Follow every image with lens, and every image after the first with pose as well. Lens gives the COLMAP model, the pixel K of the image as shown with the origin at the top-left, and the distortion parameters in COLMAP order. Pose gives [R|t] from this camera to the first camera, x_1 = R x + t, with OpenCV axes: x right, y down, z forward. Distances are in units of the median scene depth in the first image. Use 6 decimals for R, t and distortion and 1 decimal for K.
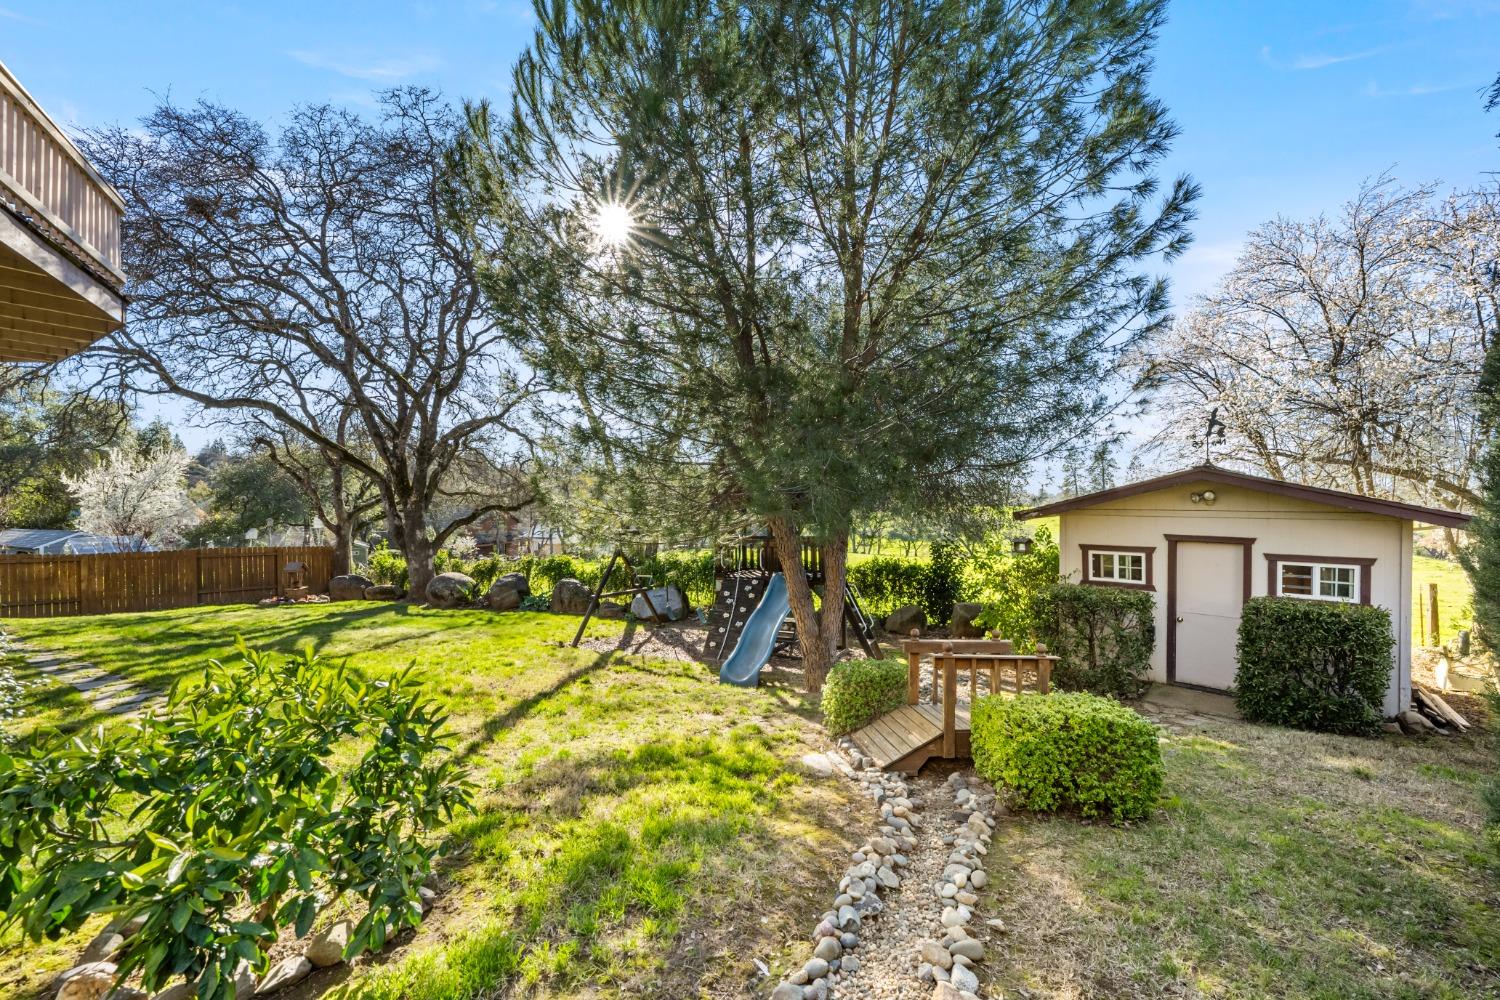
lens RADIAL K [[598.2, 0, 753.6], [0, 598.2, 511.3], [0, 0, 1]] dist [-0.005629, 0.001198]
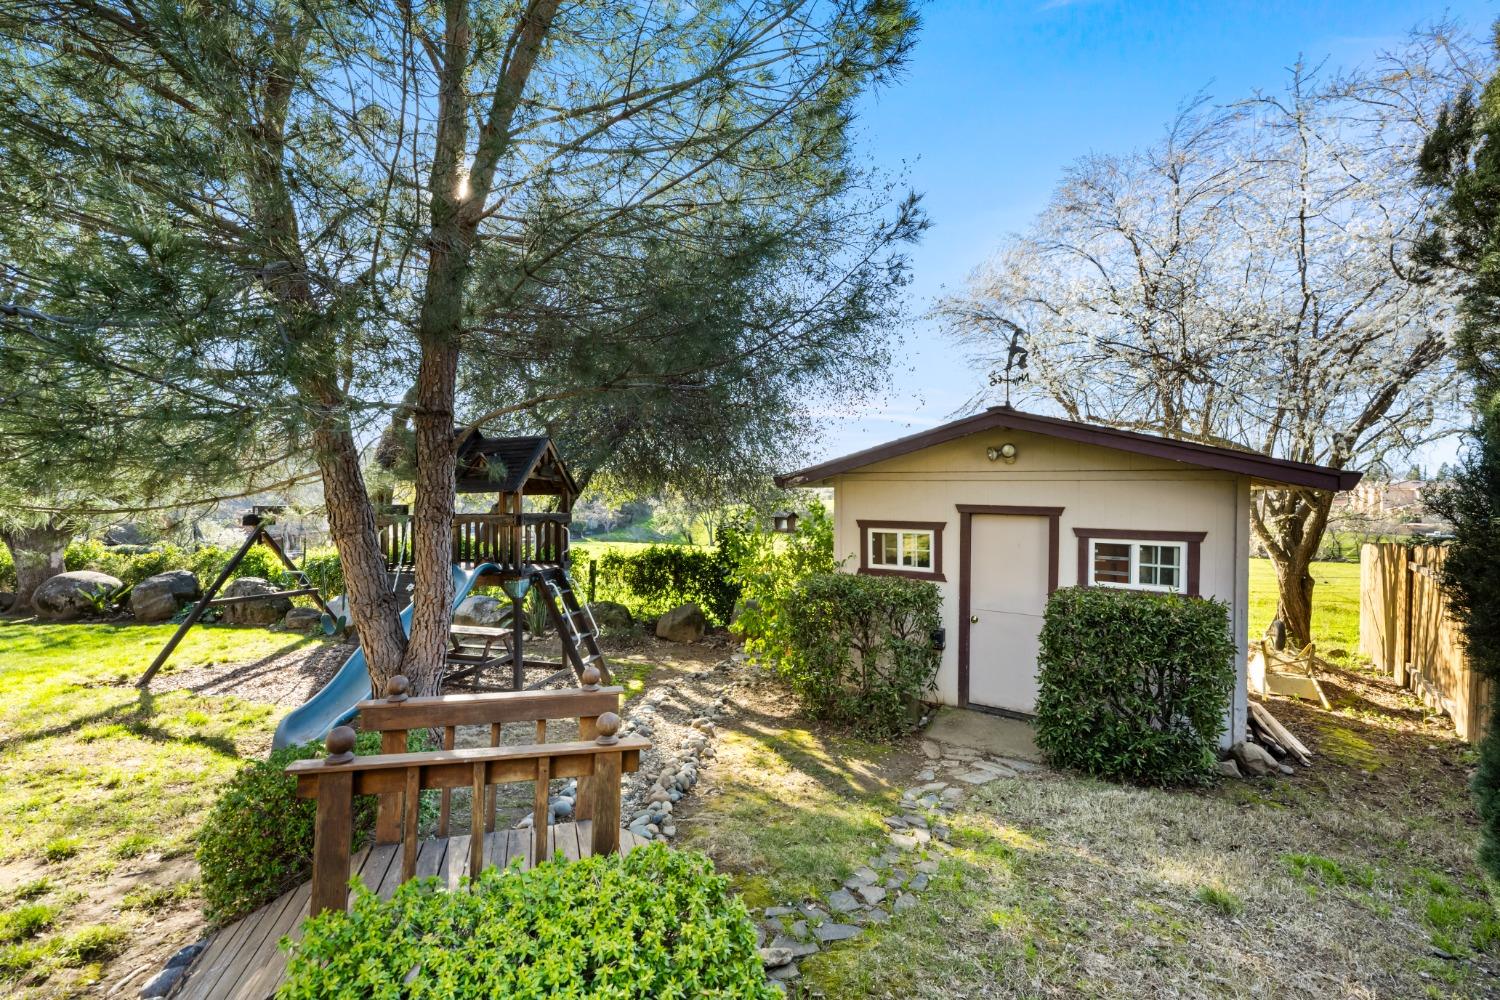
lens RADIAL K [[598.2, 0, 746.4], [0, 598.2, 504.7], [0, 0, 1]] dist [-0.005629, 0.001198]
pose [[0.980182, 0.006296, 0.197997, 0.302754], [-0.006040, 0.999980, -0.001894, 0.044049], [-0.198005, 0.000661, 0.980201, 0.344127]]
